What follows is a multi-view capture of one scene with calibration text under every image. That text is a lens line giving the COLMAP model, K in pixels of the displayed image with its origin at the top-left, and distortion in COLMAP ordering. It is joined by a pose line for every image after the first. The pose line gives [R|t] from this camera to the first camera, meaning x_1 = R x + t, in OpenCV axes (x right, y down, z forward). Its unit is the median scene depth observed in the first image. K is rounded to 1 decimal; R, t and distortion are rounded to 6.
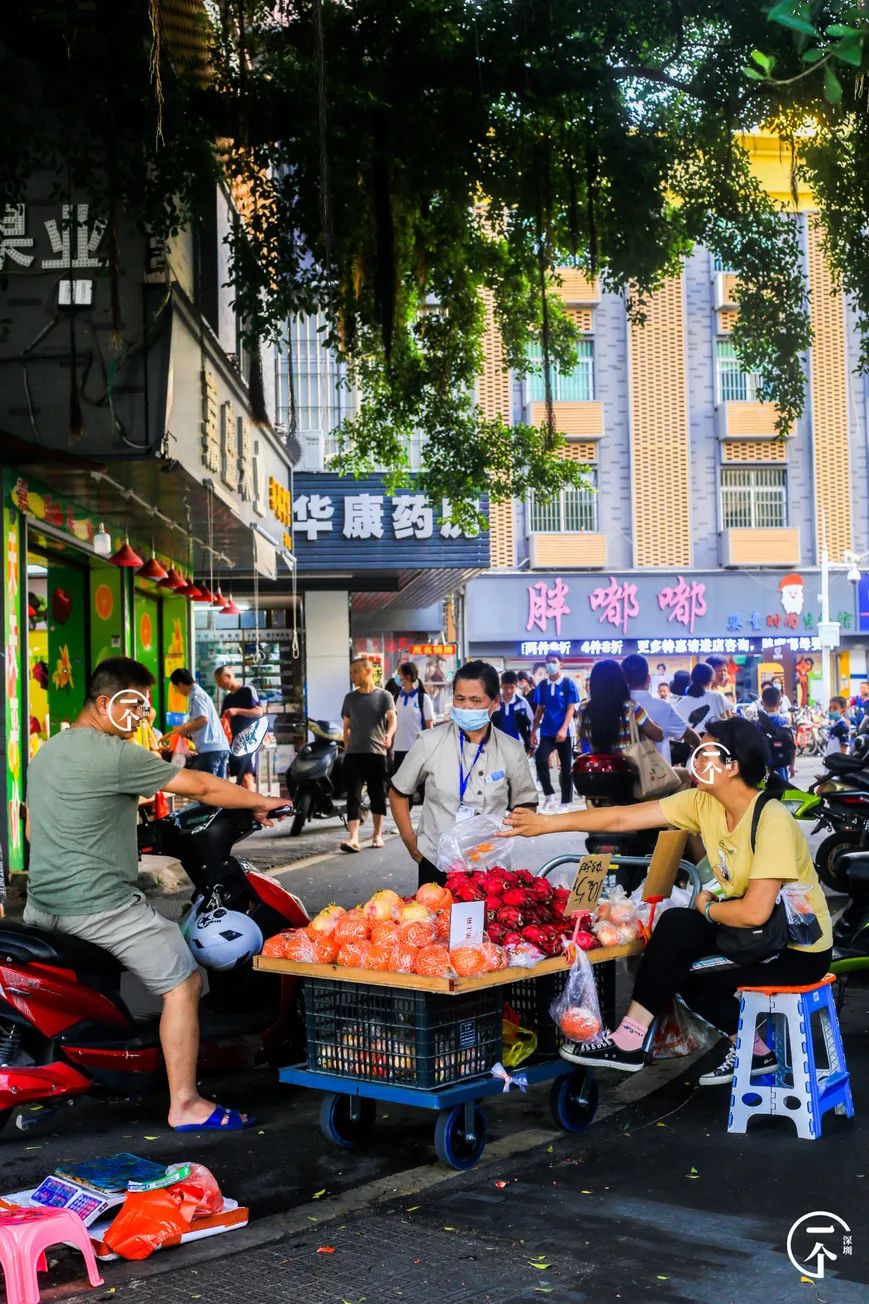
lens RADIAL K [[2111.1, 0, 434.5], [0, 2111.1, 652.0], [0, 0, 1]] dist [-0.095187, -0.017853]
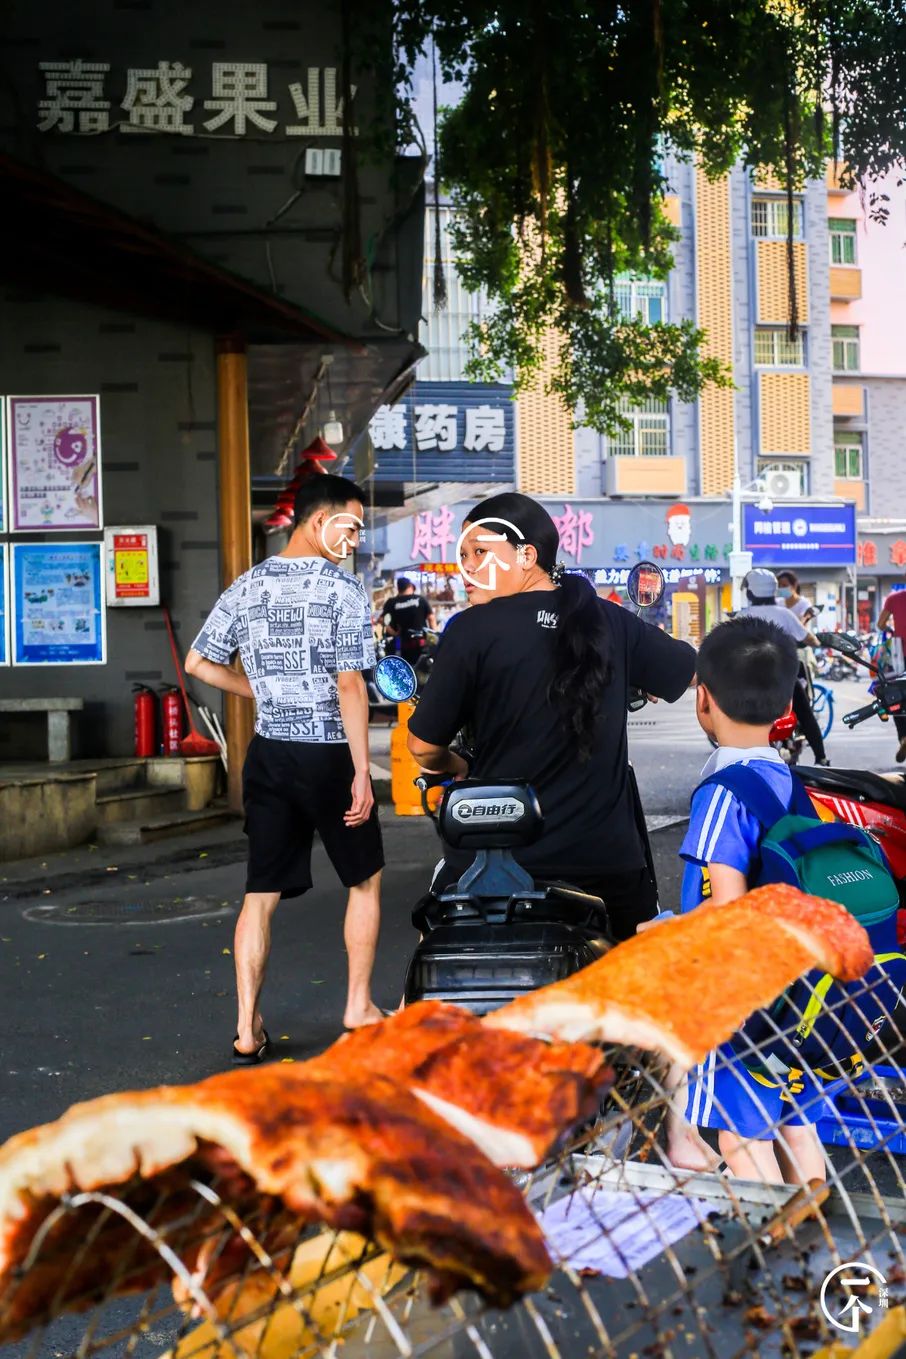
lens RADIAL K [[2200.2, 0, 453.0], [0, 2200.2, 679.5], [0, 0, 1]] dist [-0.095187, -0.017853]
pose [[0.987987, 0.001650, 0.154530, -0.156092], [-0.007358, 0.999311, 0.036376, 0.013693], [-0.154363, -0.037076, 0.987318, 0.012374]]
